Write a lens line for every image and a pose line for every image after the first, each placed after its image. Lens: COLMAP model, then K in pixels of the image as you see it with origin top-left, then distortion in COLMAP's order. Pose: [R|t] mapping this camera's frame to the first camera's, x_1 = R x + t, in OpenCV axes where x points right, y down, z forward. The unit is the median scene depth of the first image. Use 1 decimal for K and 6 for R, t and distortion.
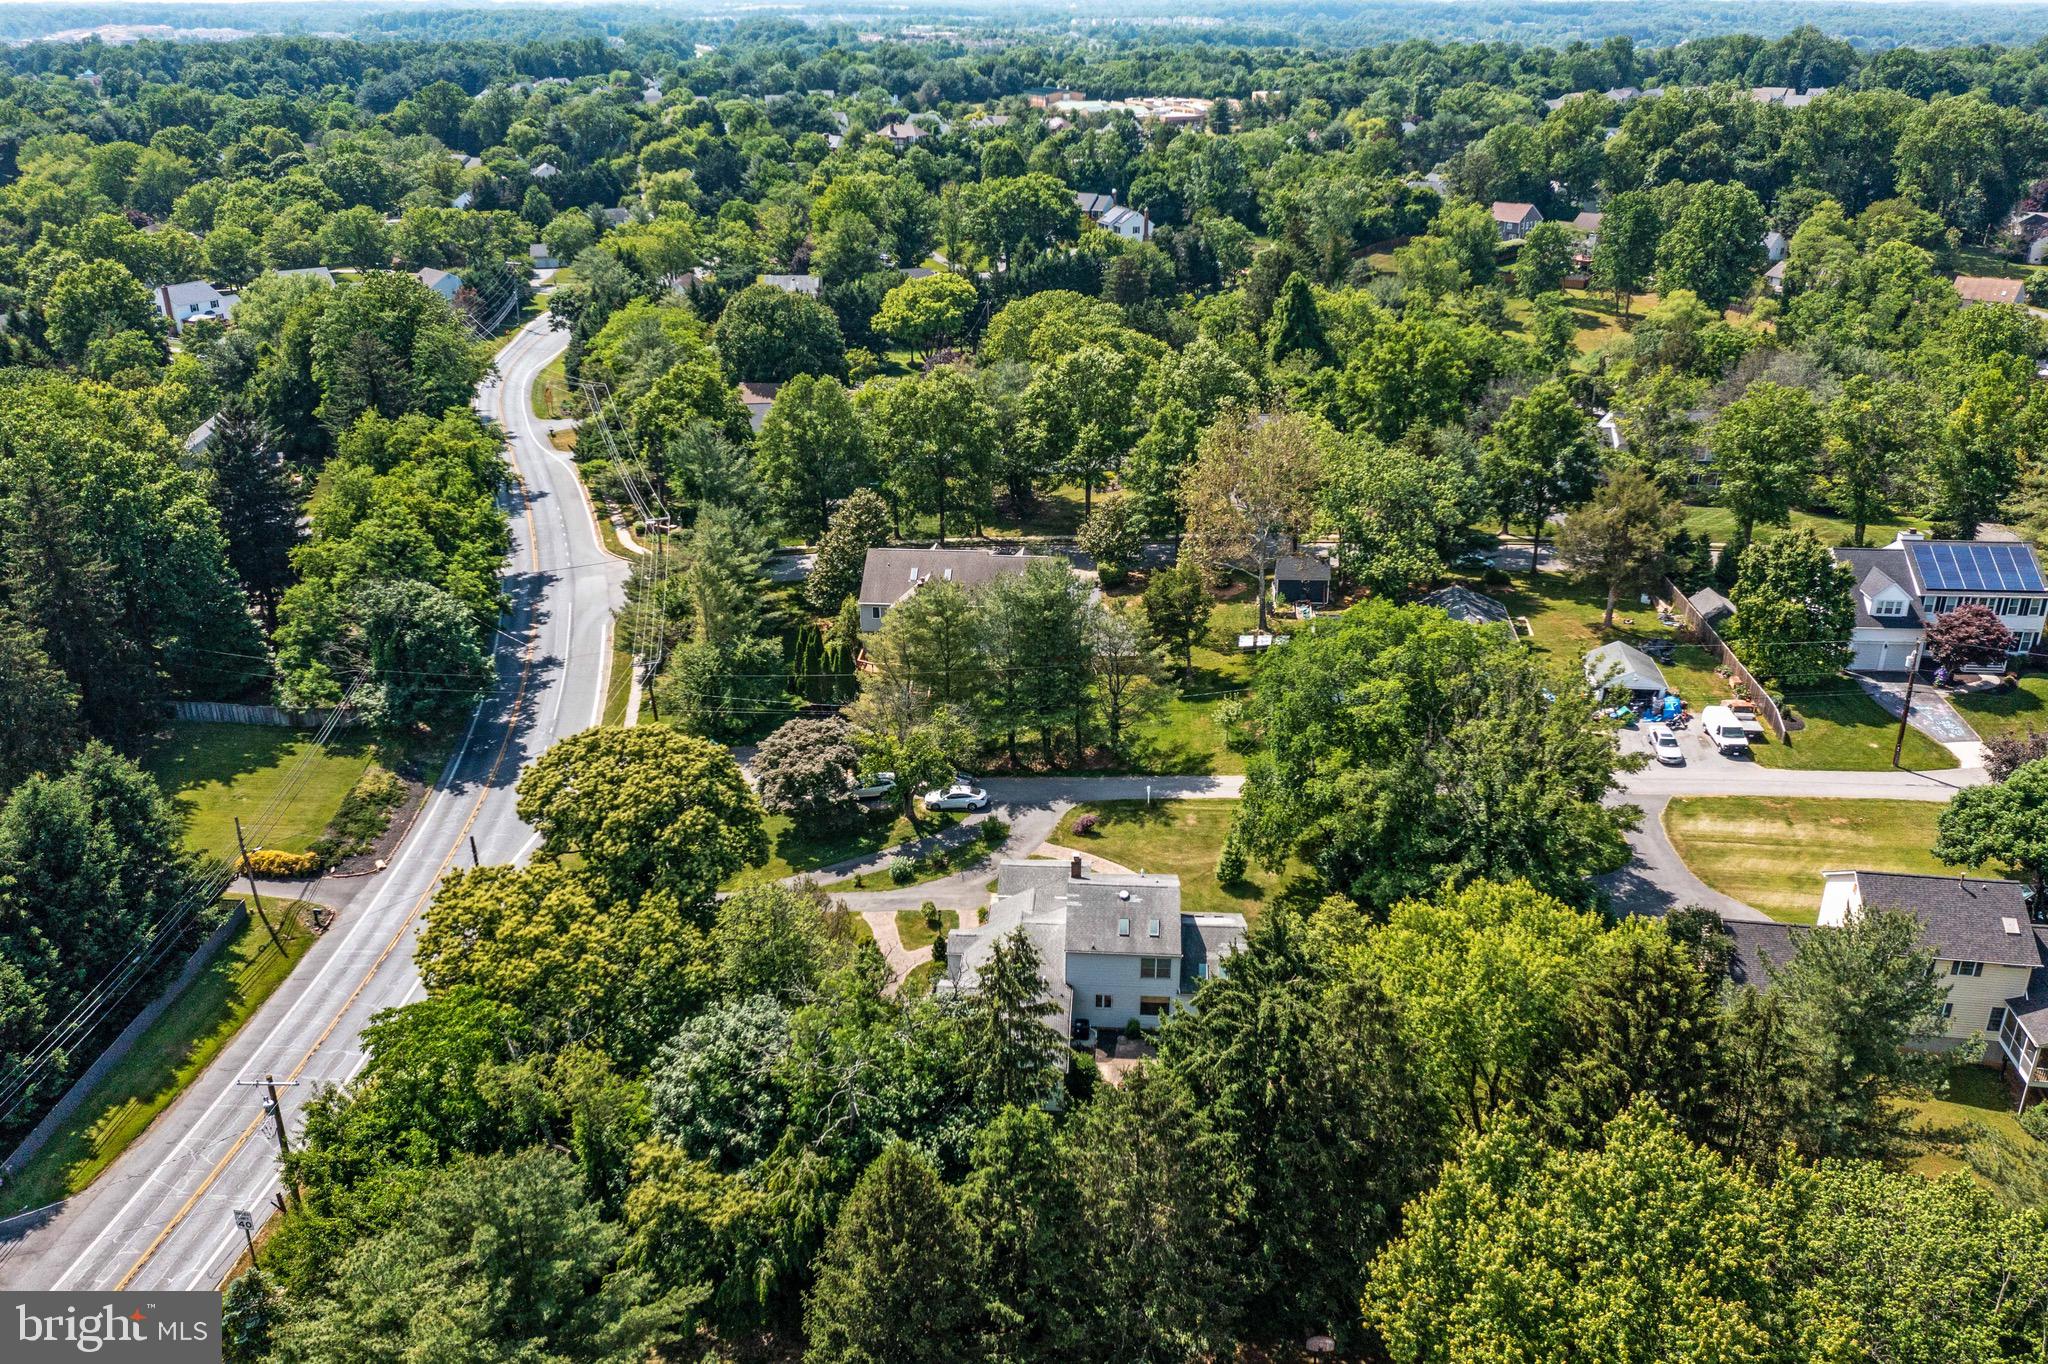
lens RADIAL K [[1649.6, 0, 1020.3], [0, 1649.6, 690.6], [0, 0, 1]] dist [-0.010386, 0.001733]
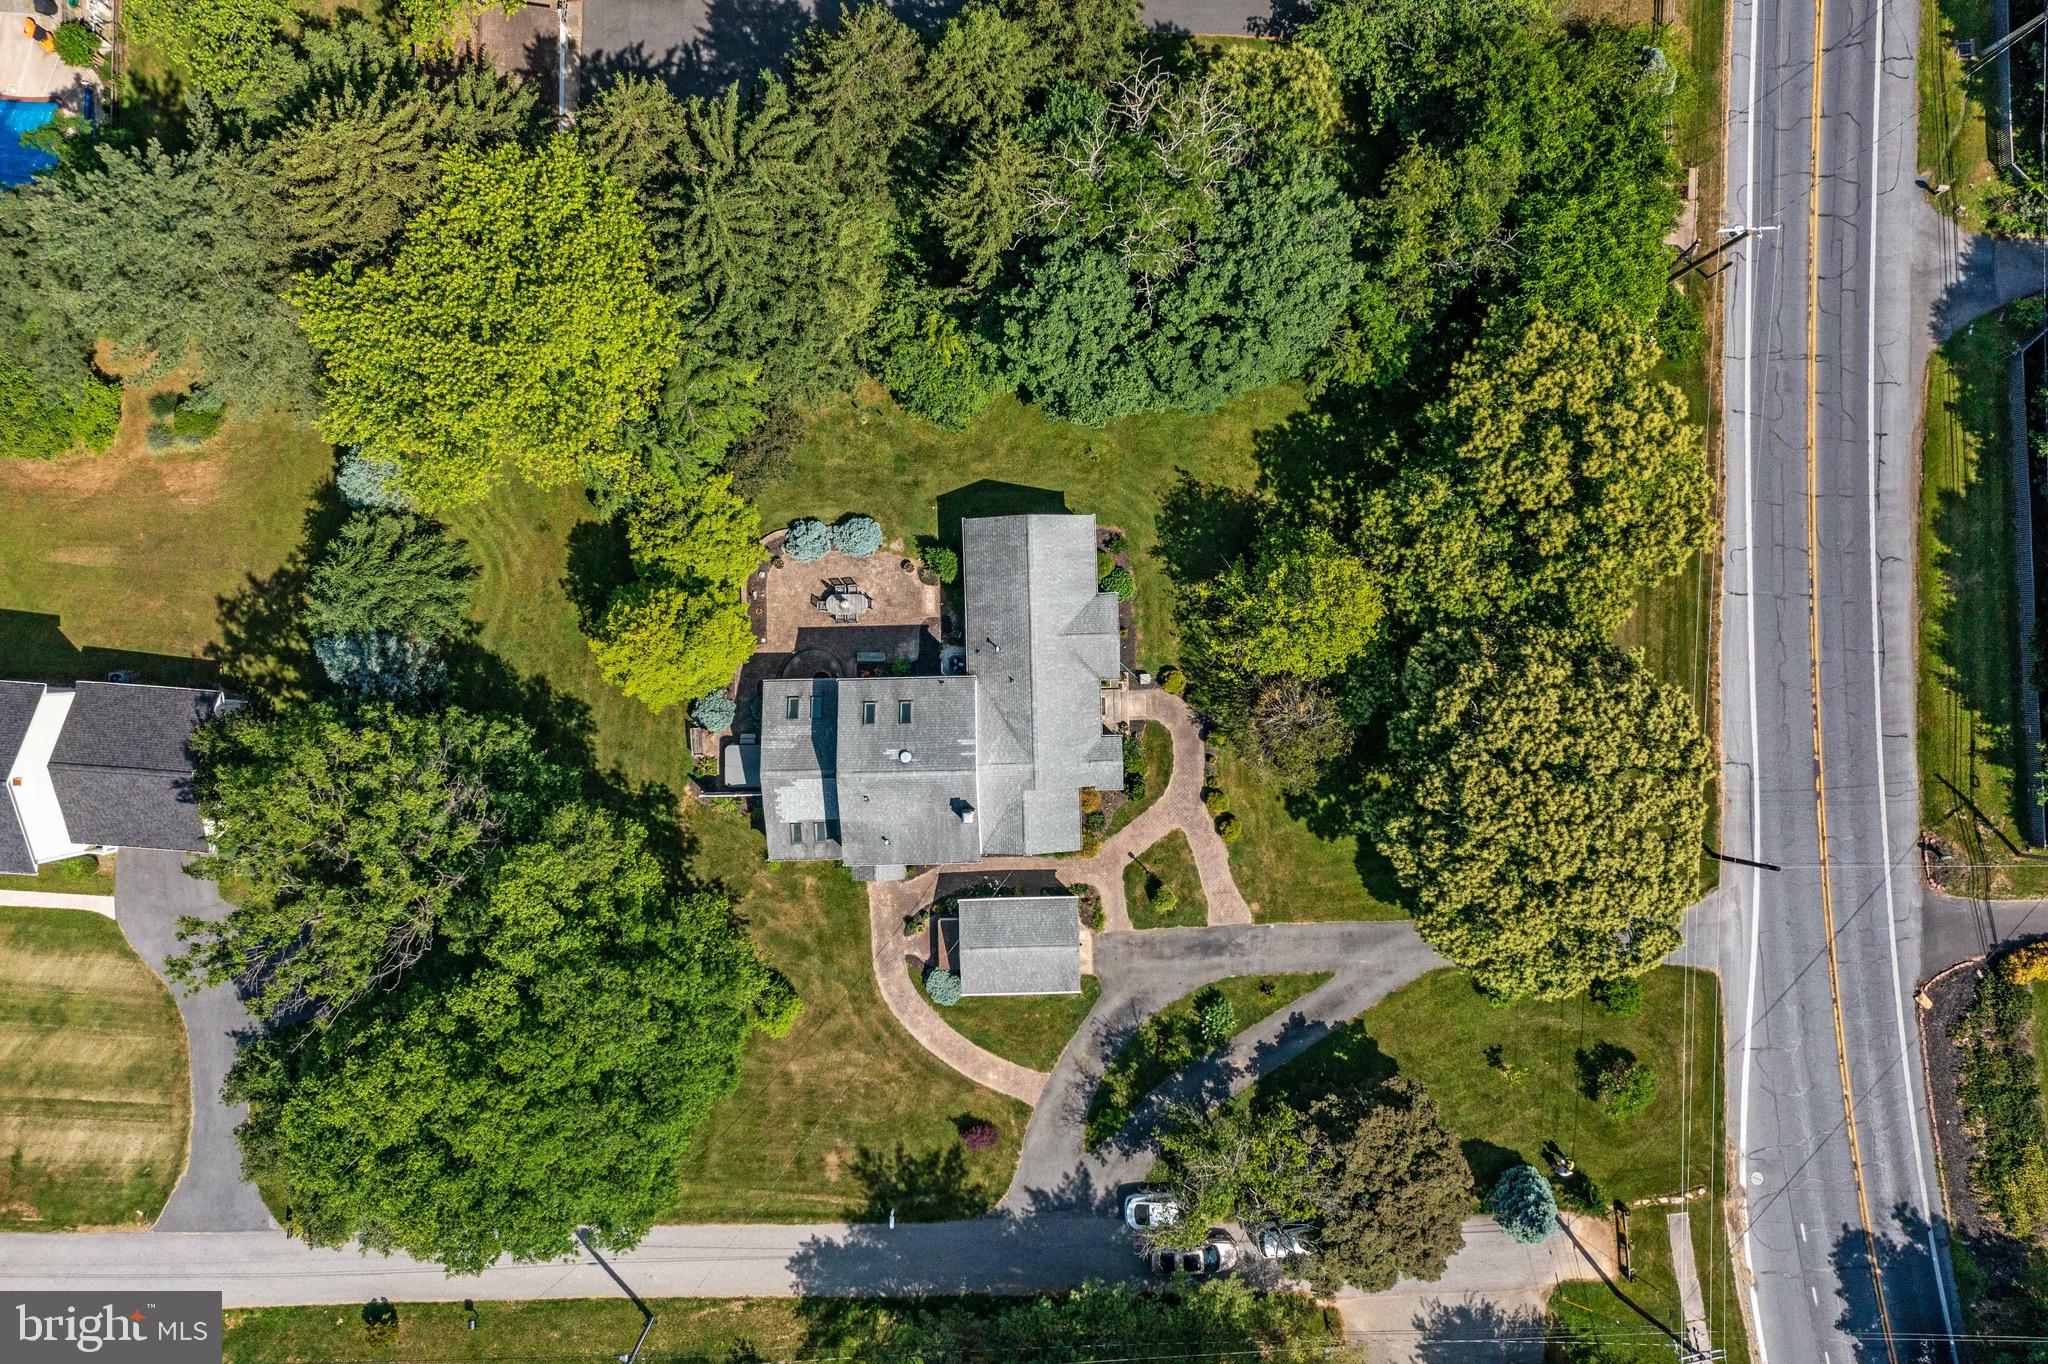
lens RADIAL K [[1649.6, 0, 1020.3], [0, 1649.6, 690.6], [0, 0, 1]] dist [-0.010386, 0.001733]
pose [[-0.995622, 0.093469, 0.000177, 0.003398], [-0.036948, -0.395304, 0.917807, -0.524921], [0.085856, 0.913782, 0.397027, 0.567334]]
